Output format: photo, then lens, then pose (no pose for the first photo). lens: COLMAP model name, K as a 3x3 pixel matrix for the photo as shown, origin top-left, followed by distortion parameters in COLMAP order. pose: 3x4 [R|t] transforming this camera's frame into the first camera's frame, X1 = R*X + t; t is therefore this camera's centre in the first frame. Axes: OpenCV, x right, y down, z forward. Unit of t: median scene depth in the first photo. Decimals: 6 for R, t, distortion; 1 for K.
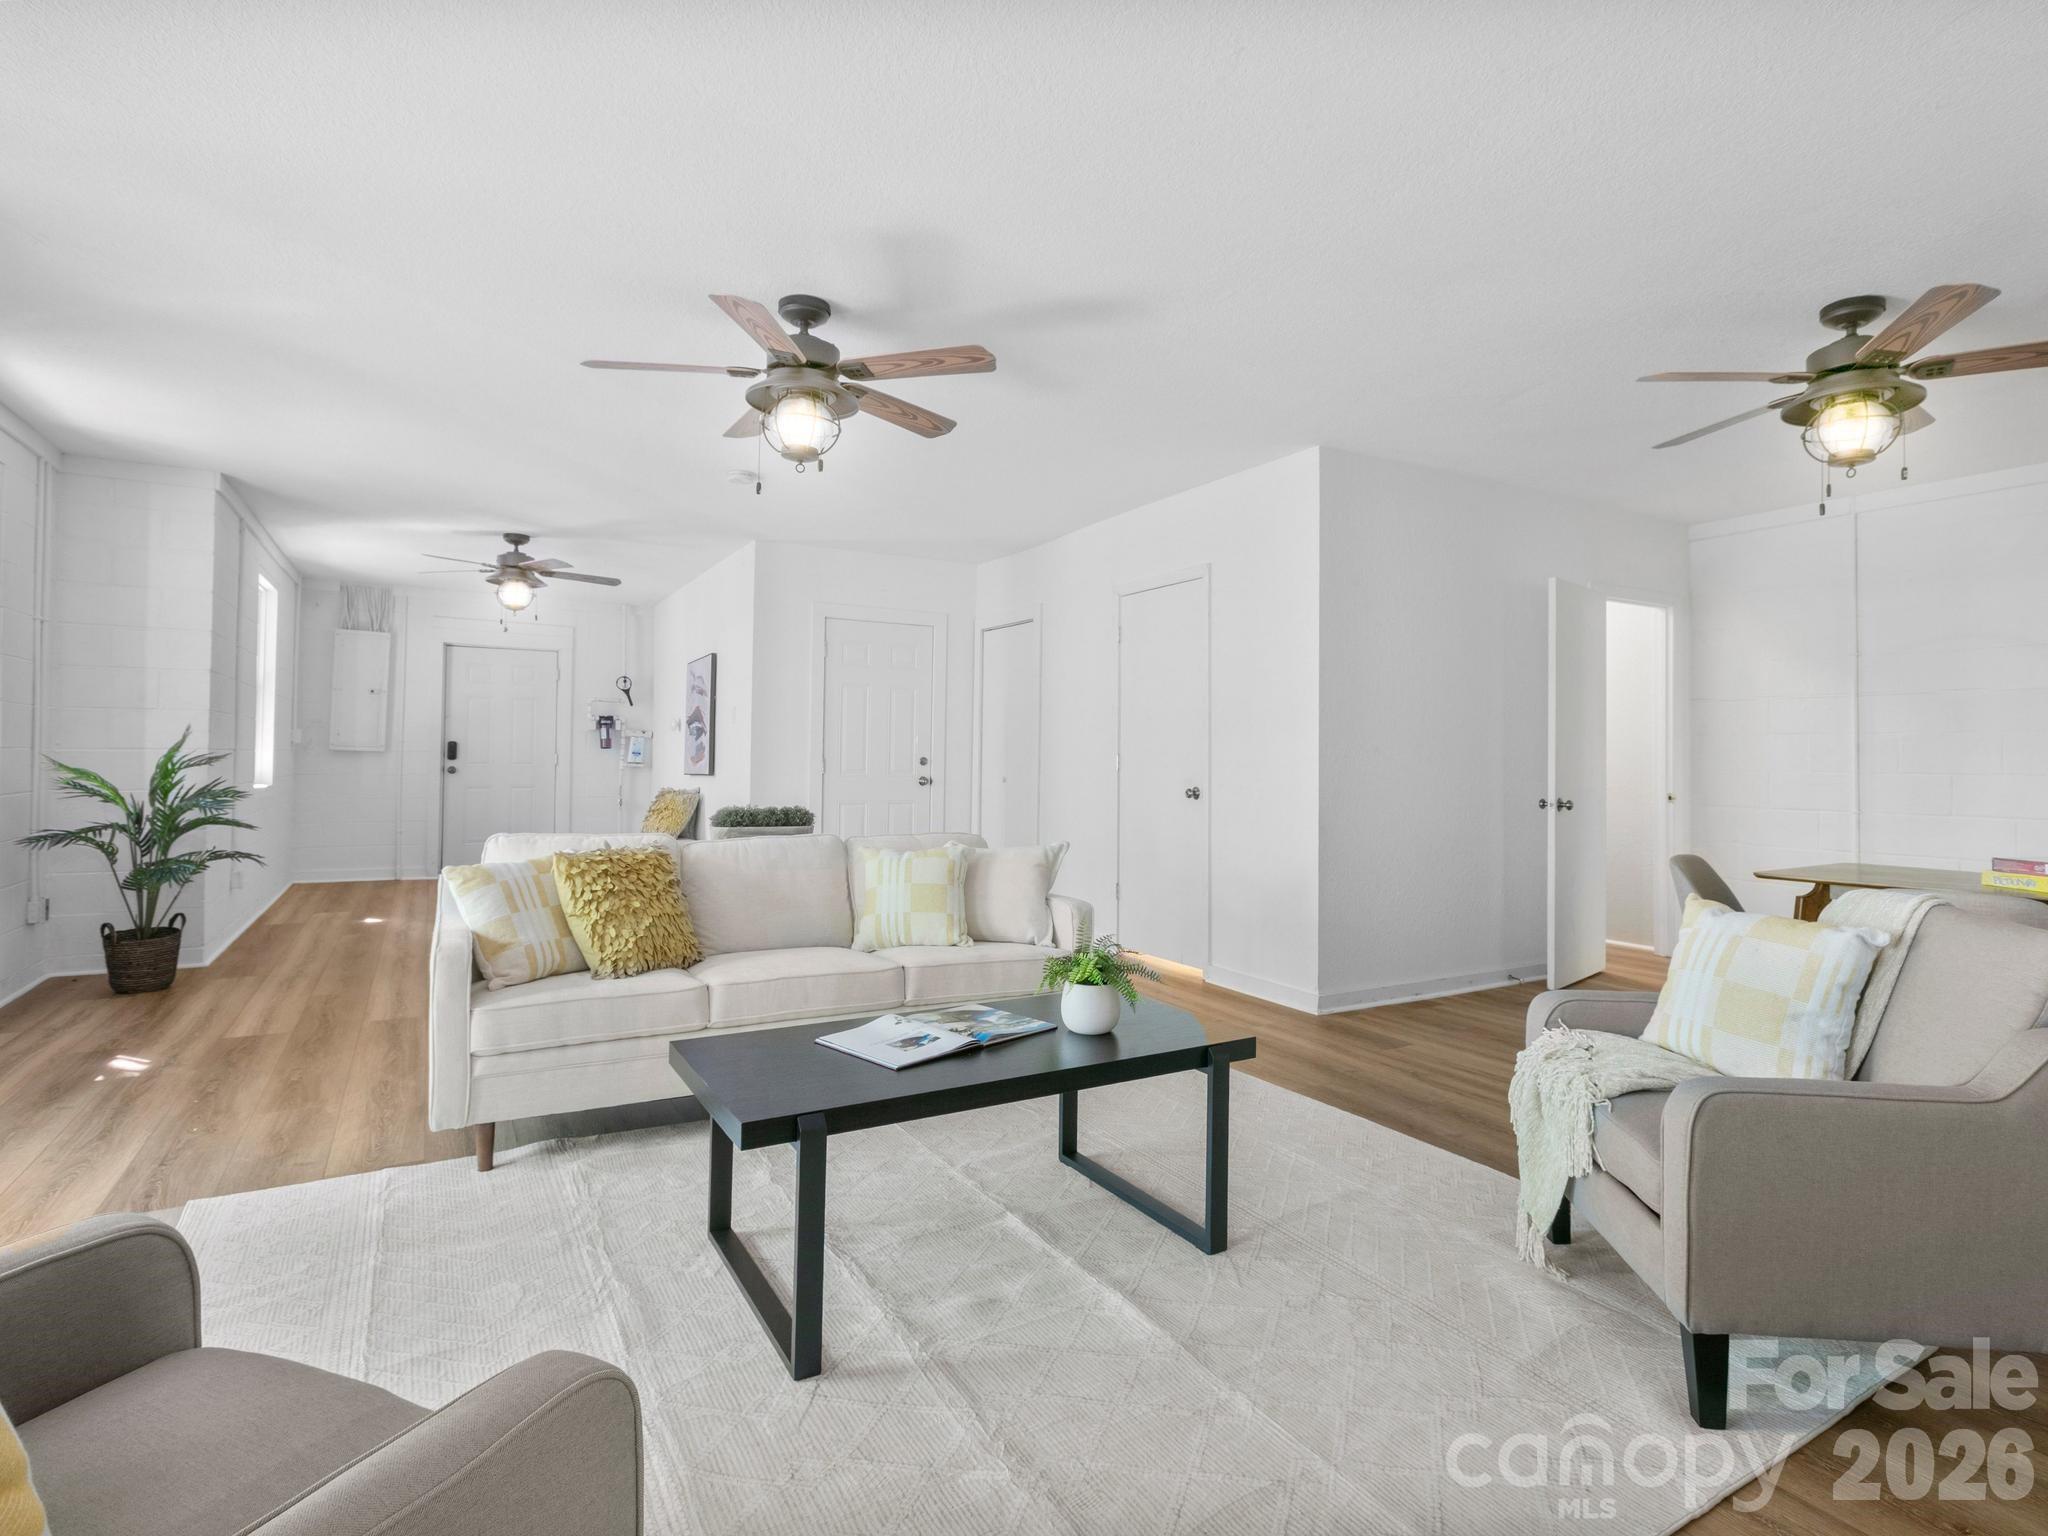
lens RADIAL K [[1053.9, 0, 1027.7], [0, 1053.9, 744.3], [0, 0, 1]] dist [0.000345, -0.000020]
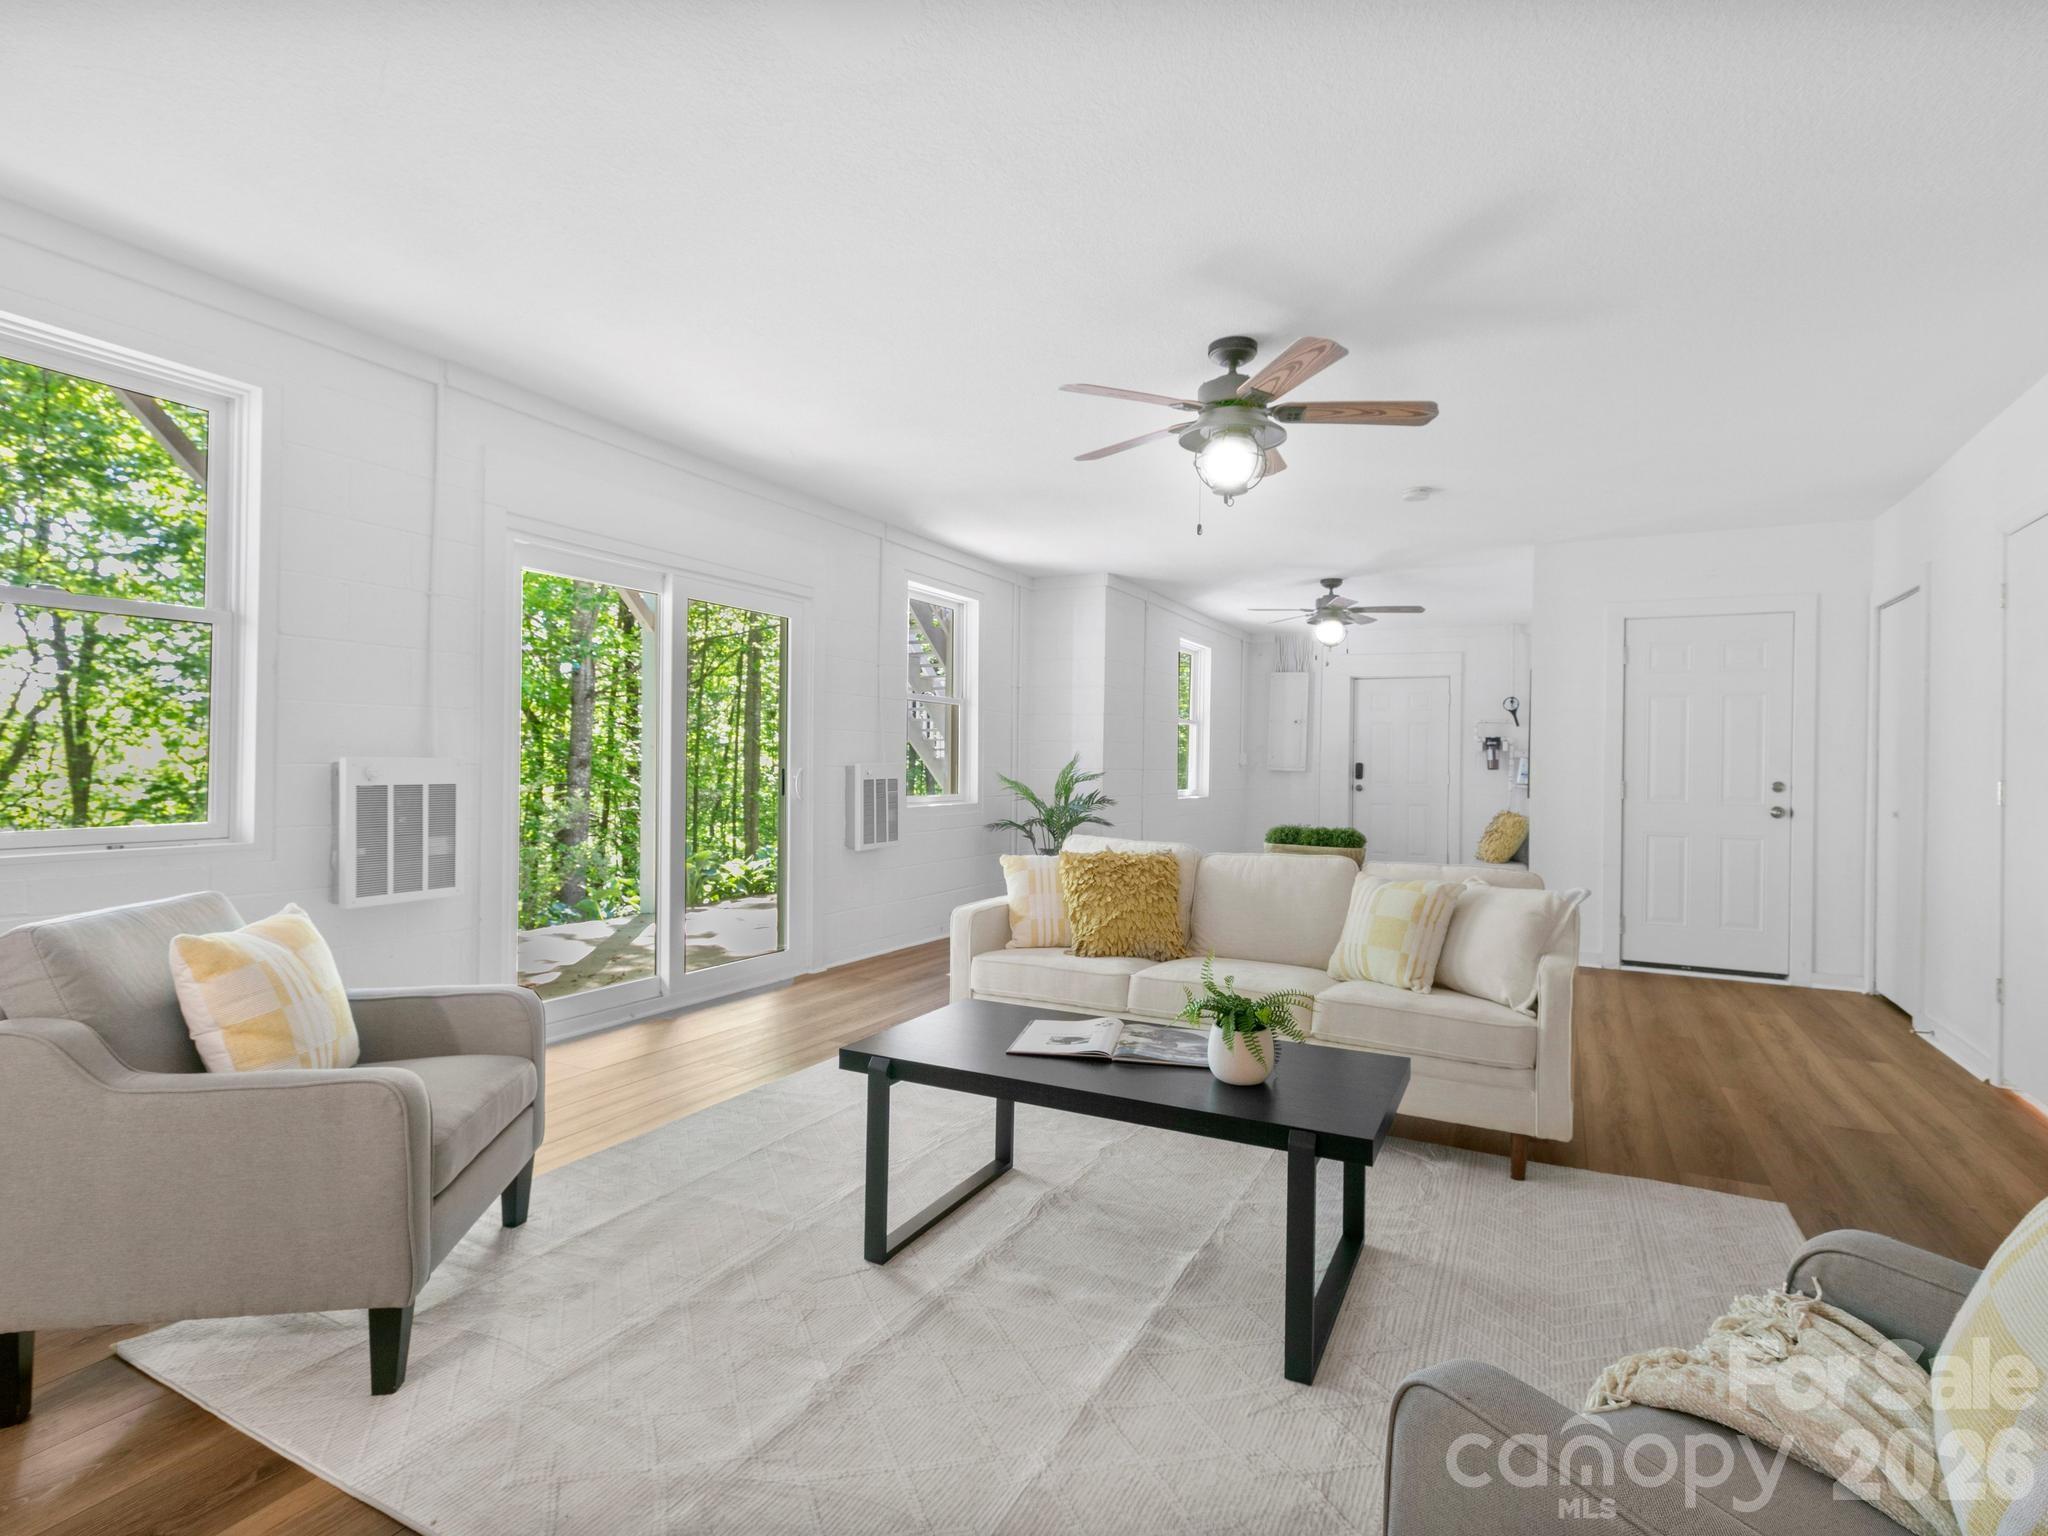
lens RADIAL K [[1022.5, 0, 1024.0], [0, 1022.5, 768.0], [0, 0, 1]] dist [0.001130, 0.000302]
pose [[0.541233, 0.001039, -0.840872, 0.471565], [0.001046, 0.999998, 0.001909, 0.000287], [0.840872, -0.001913, 0.541231, 0.246547]]
